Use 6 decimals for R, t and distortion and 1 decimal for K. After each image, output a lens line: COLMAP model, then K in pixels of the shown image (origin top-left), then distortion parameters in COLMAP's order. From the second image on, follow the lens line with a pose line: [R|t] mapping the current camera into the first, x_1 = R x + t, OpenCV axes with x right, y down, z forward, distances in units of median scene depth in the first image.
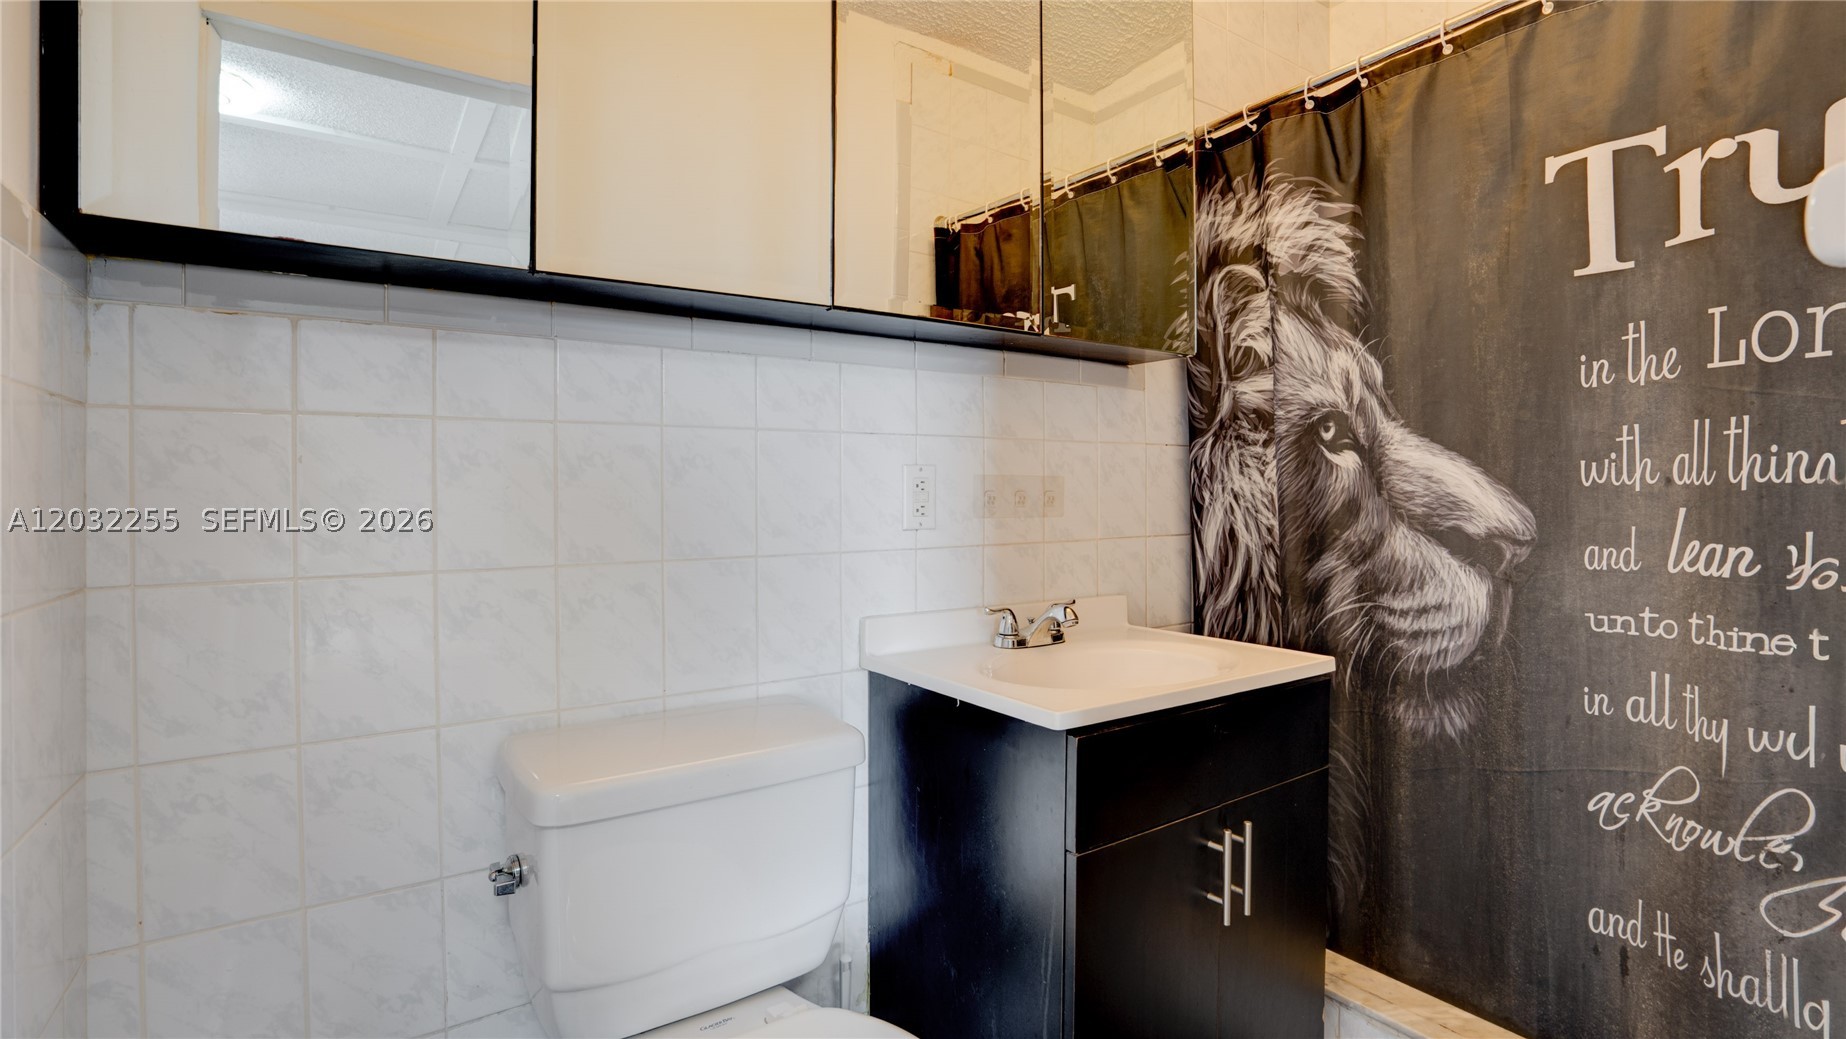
lens RADIAL K [[865.8, 0, 947.7], [0, 865.8, 486.2], [0, 0, 1]] dist [-0.000655, 0.000821]
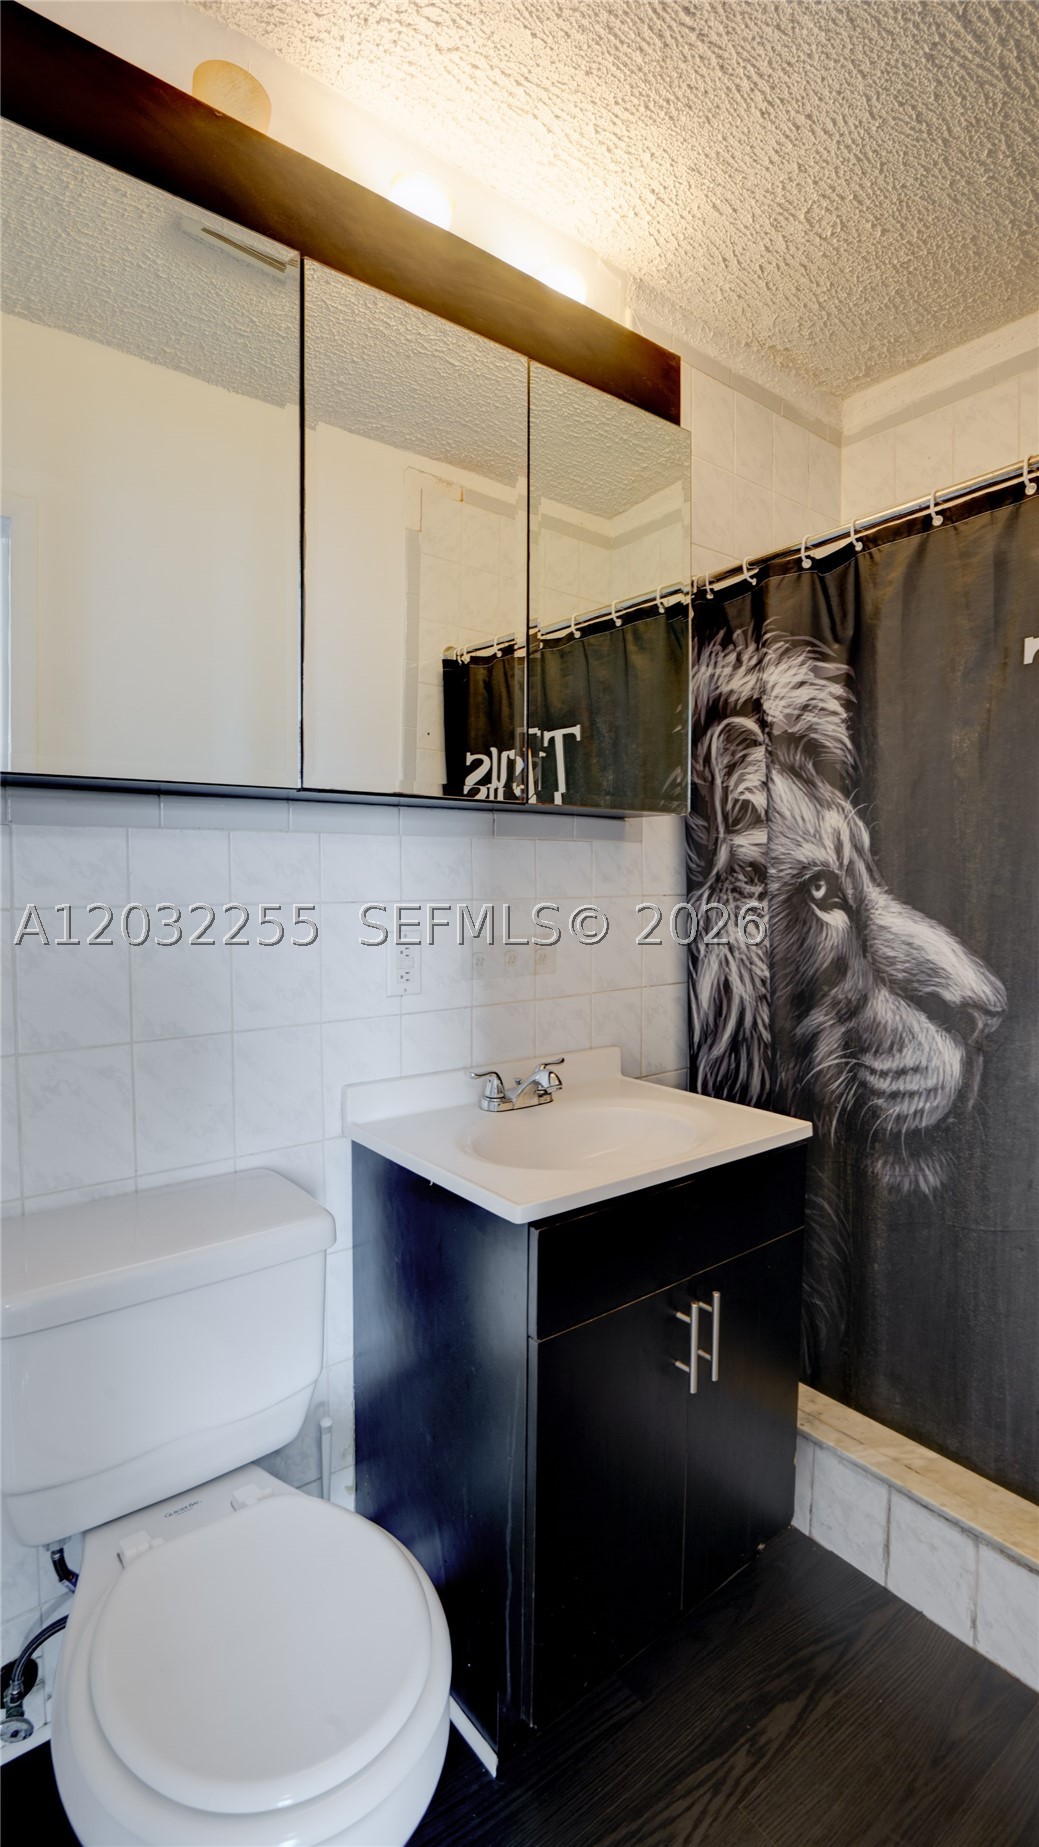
lens RADIAL K [[869.5, 0, 524.5], [0, 869.5, 909.0], [0, 0, 1]] dist [-0.003156, 0.000283]
pose [[0.999197, 0.008209, 0.039208, 0.058305], [-0.009911, 0.999007, 0.043435, -0.084271], [-0.038812, -0.043789, 0.998287, -0.000155]]
